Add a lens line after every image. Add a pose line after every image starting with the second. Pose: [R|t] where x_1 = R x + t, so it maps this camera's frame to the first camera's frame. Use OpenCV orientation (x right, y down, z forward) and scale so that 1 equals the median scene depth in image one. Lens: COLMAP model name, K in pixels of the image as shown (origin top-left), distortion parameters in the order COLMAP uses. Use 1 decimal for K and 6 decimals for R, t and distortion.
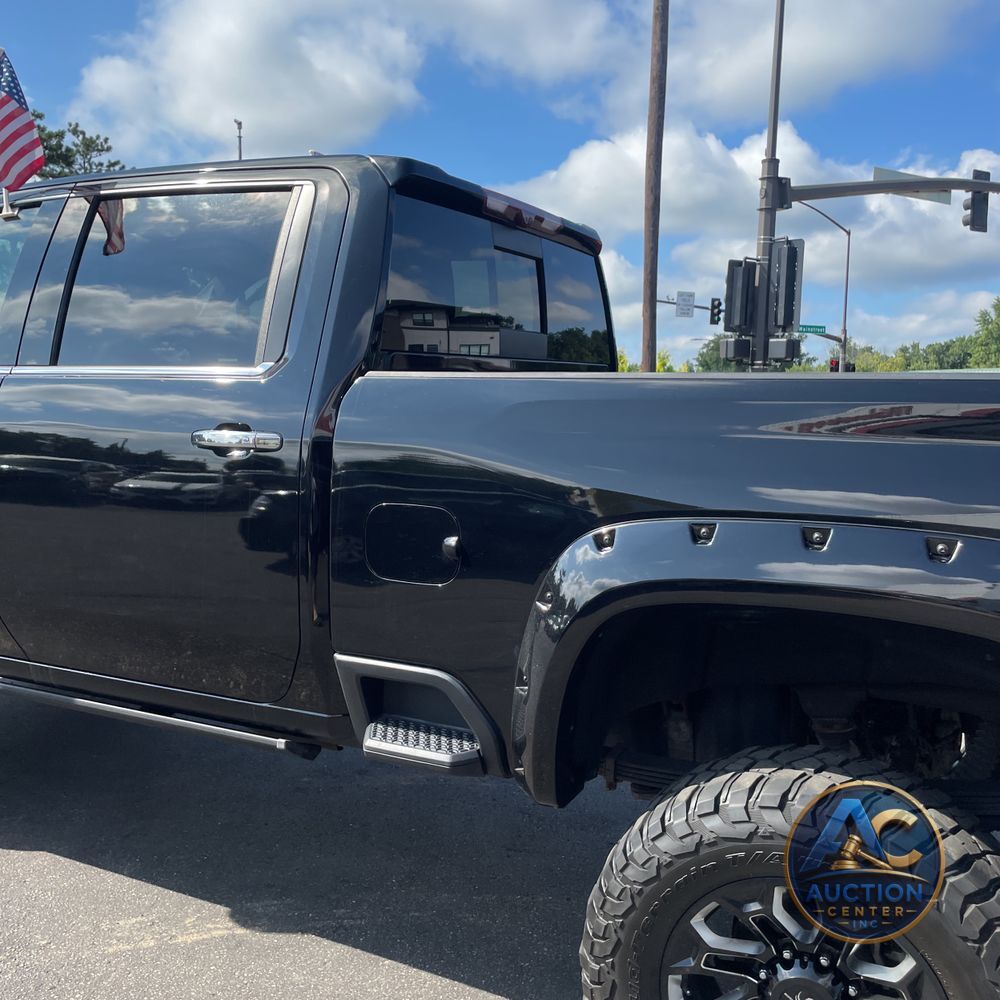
lens RADIAL K [[1019.0, 0, 503.5], [0, 1019.0, 505.4], [0, 0, 1]] dist [0.037969, 0.000000]
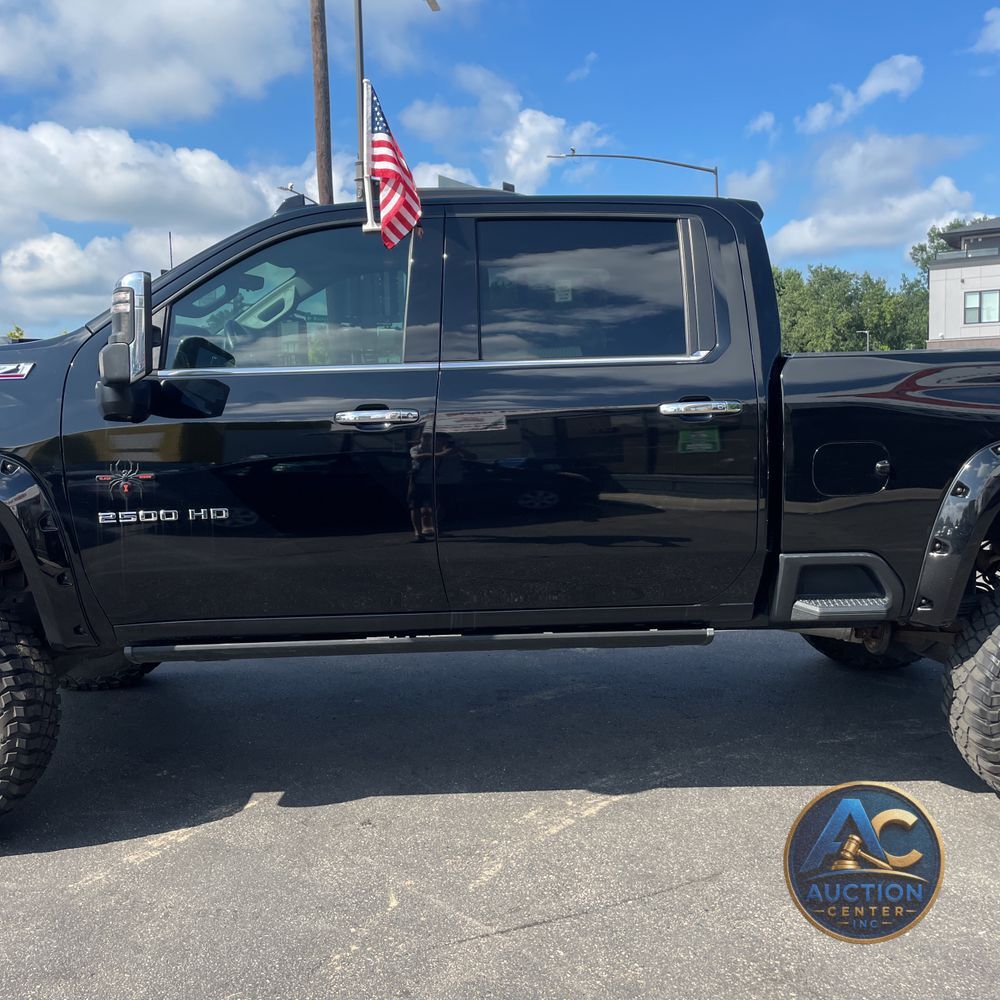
lens RADIAL K [[1019.0, 0, 472.3], [0, 1019.0, 511.5], [0, 0, 1]] dist [0.037969, 0.000000]
pose [[0.880959, -0.092090, 0.464144, -0.175979], [0.084023, 0.995736, 0.038085, -0.000835], [-0.465672, 0.005448, 0.884941, -0.009457]]
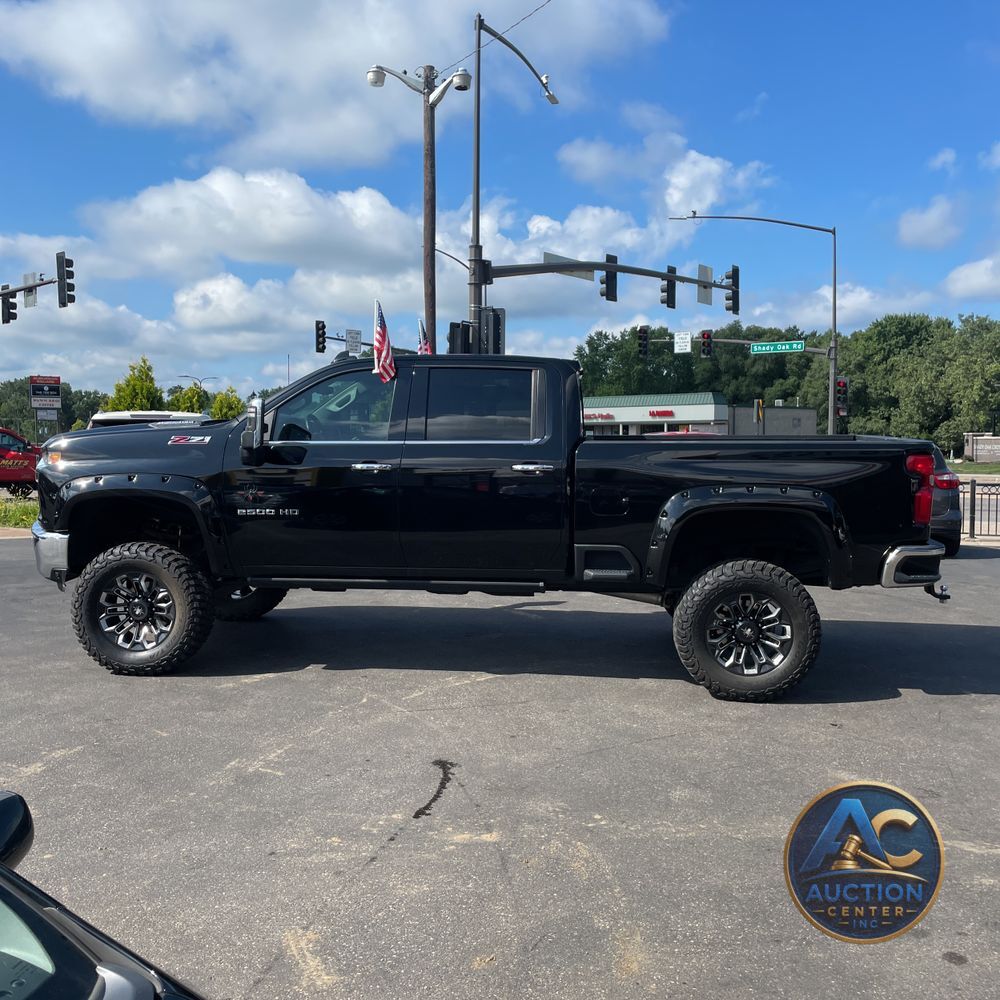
lens RADIAL K [[1036.4, 0, 486.6], [0, 1036.4, 520.9], [0, 0, 1]] dist [0.023907, 0.000000]
pose [[0.936094, -0.044163, 0.348967, -0.199865], [0.047103, 0.998890, 0.000059, 0.010172], [-0.348582, 0.016382, 0.937135, -0.226573]]
